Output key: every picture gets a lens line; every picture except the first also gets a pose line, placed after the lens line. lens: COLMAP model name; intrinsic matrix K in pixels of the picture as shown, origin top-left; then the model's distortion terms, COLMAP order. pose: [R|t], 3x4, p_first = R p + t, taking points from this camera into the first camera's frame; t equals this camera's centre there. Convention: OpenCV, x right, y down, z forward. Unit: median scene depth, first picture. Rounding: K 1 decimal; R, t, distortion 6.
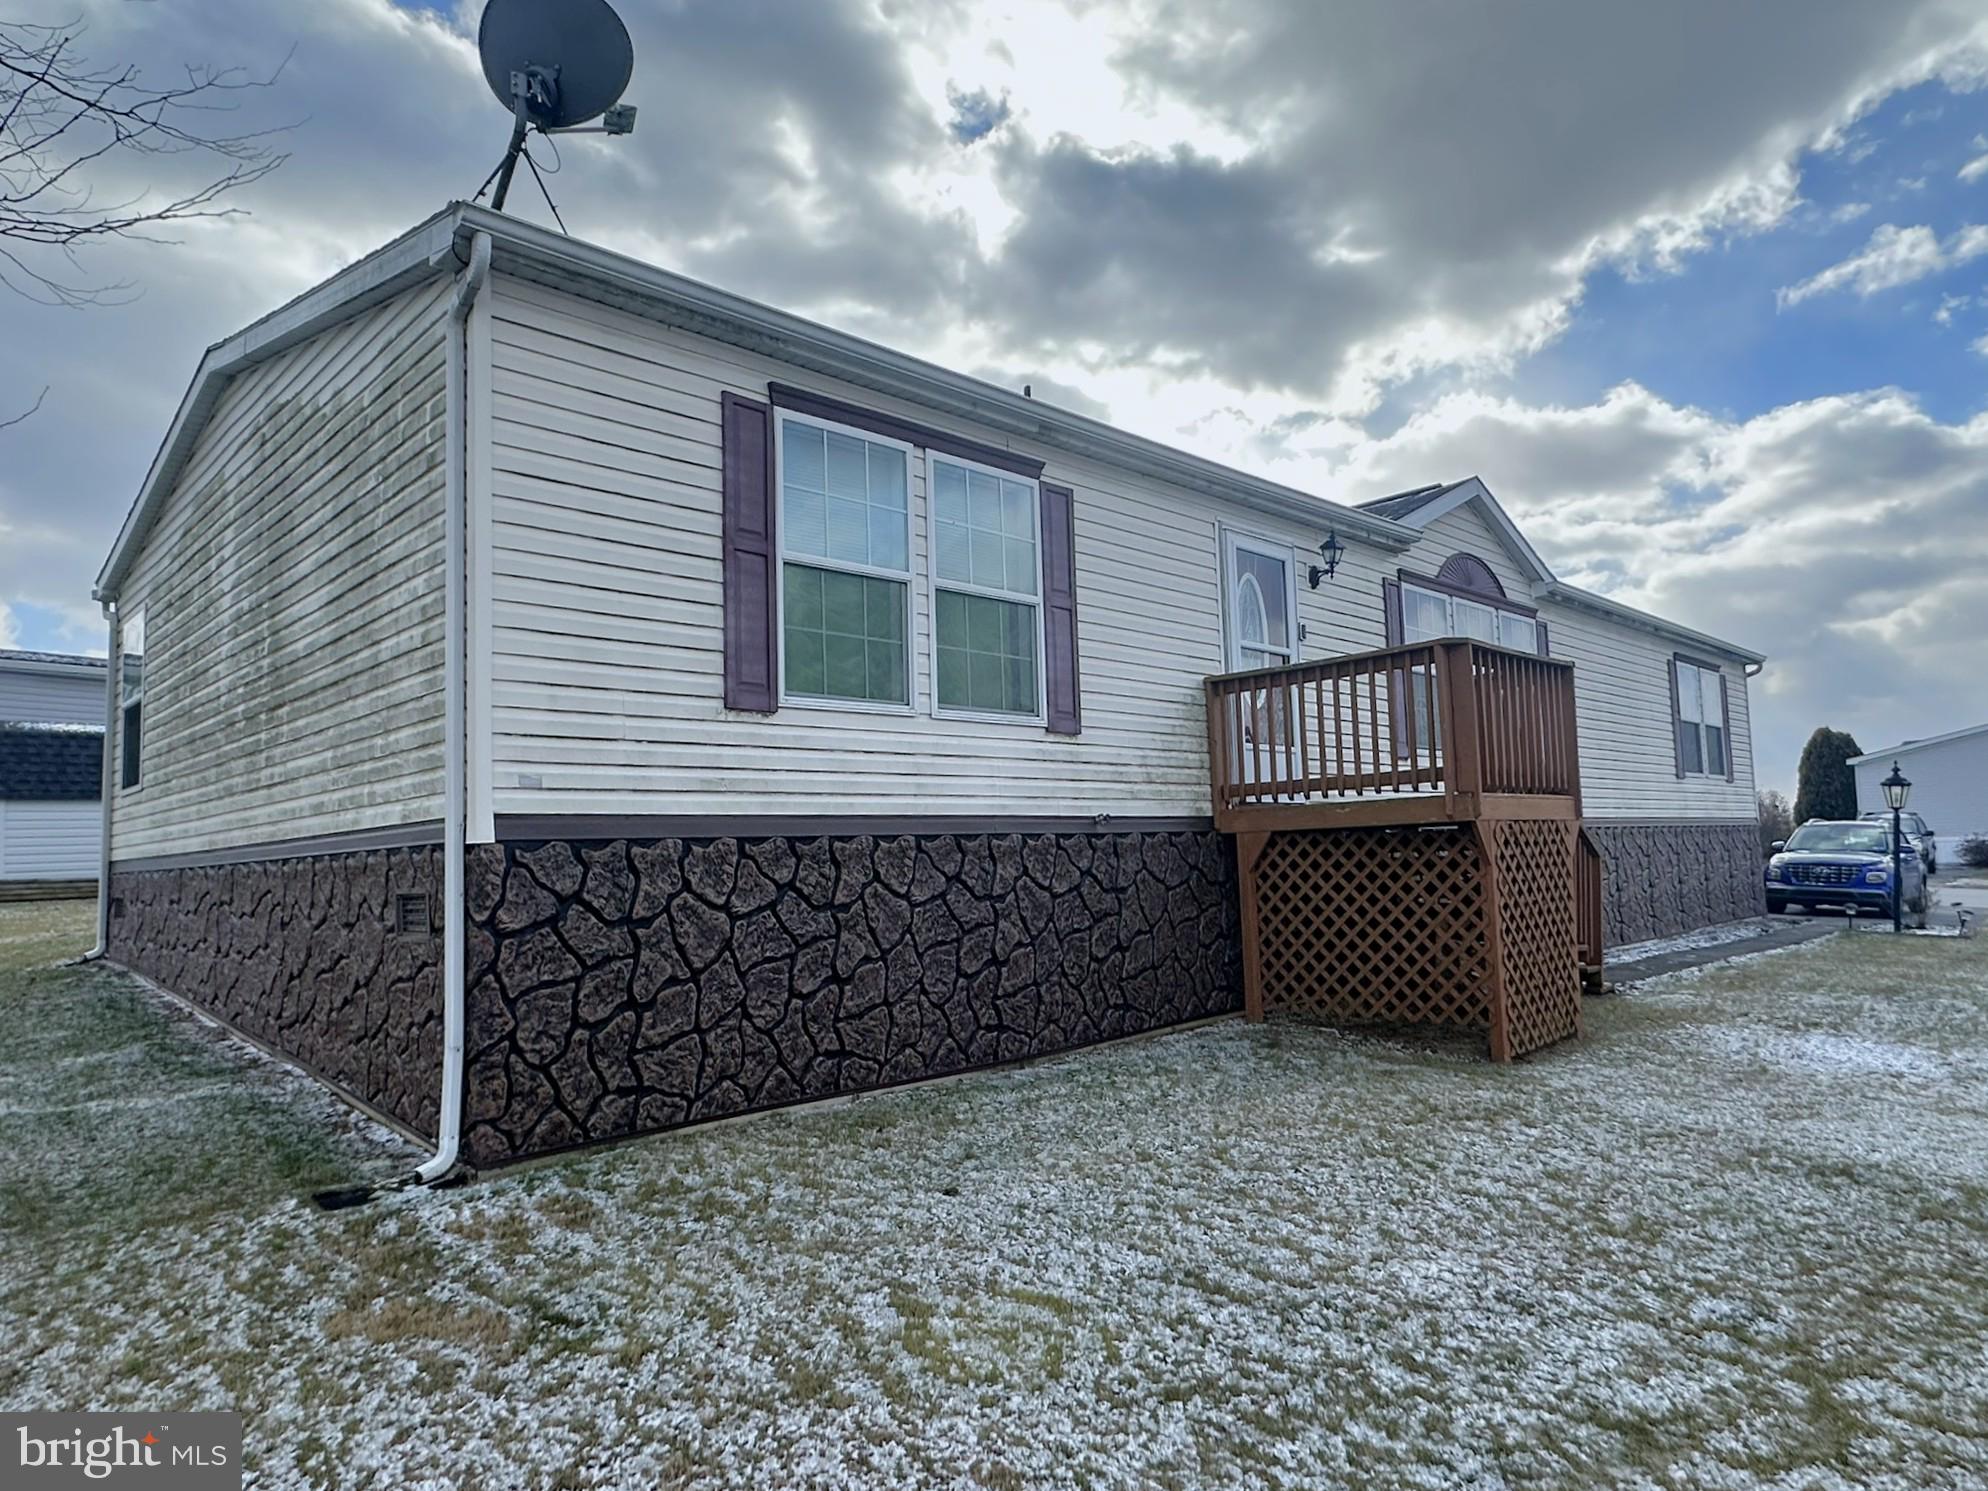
lens RADIAL K [[1173.1, 0, 994.0], [0, 1173.1, 745.5], [0, 0, 1]] dist [0.107699, 0.000098]
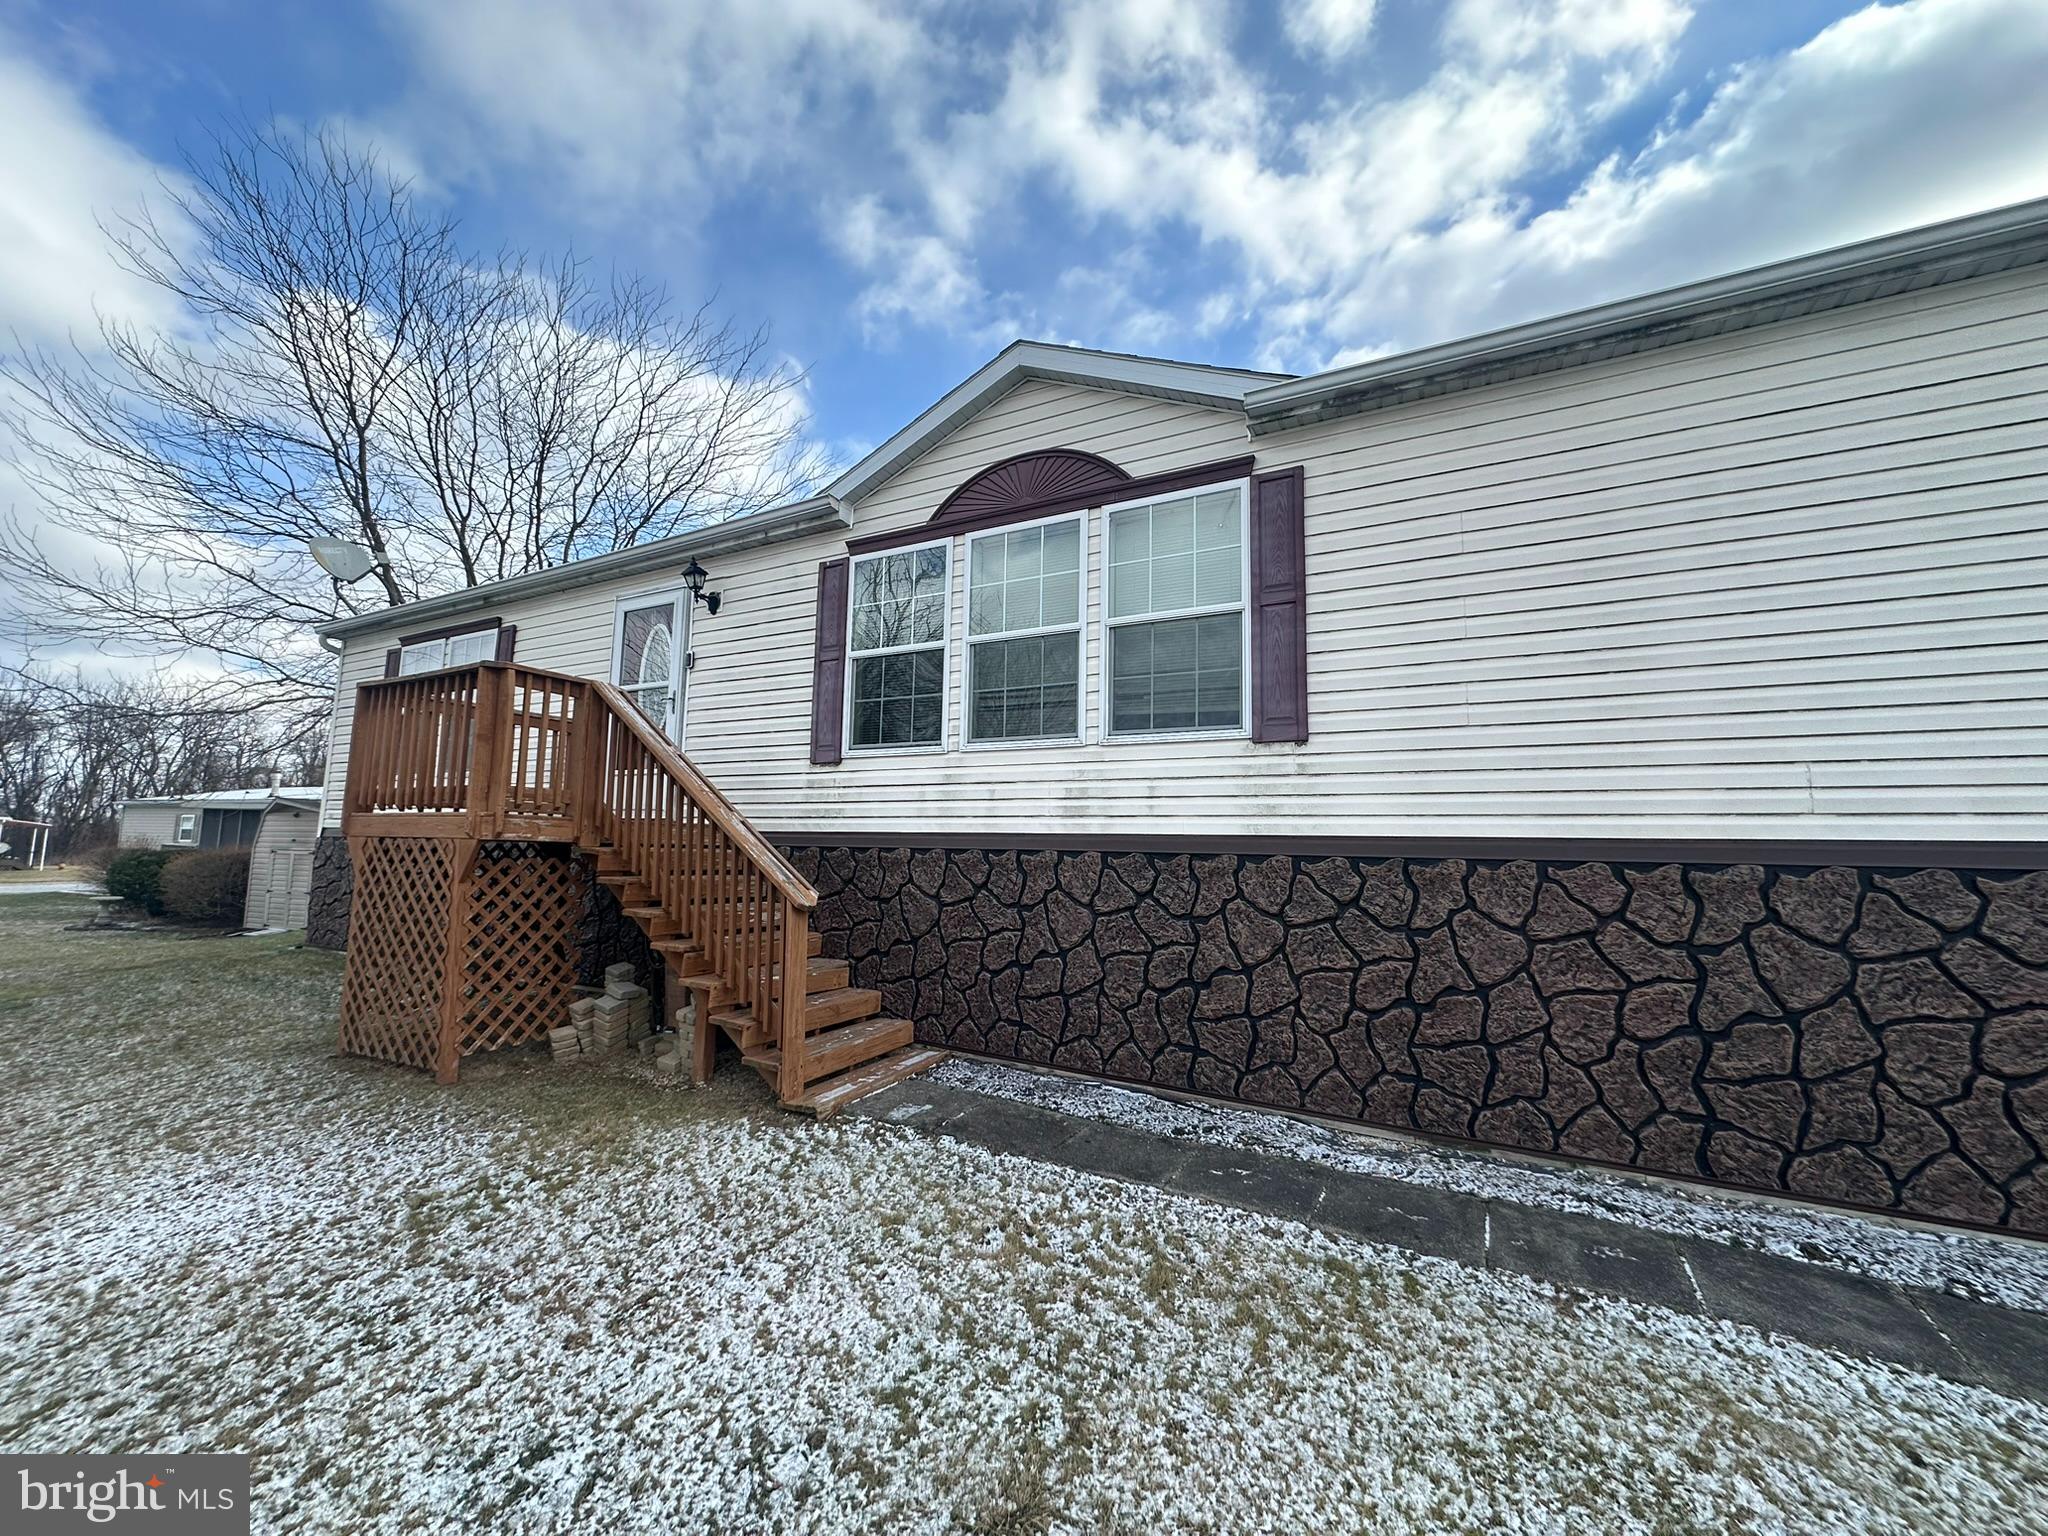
lens RADIAL K [[894.7, 0, 1024.0], [0, 894.7, 768.0], [0, 0, 1]] dist [0.023985, -0.016947]
pose [[0.275146, -0.067815, -0.959008, 0.605229], [0.048441, 0.997220, -0.056619, 0.034063], [0.960181, -0.030876, 0.277666, 0.574571]]
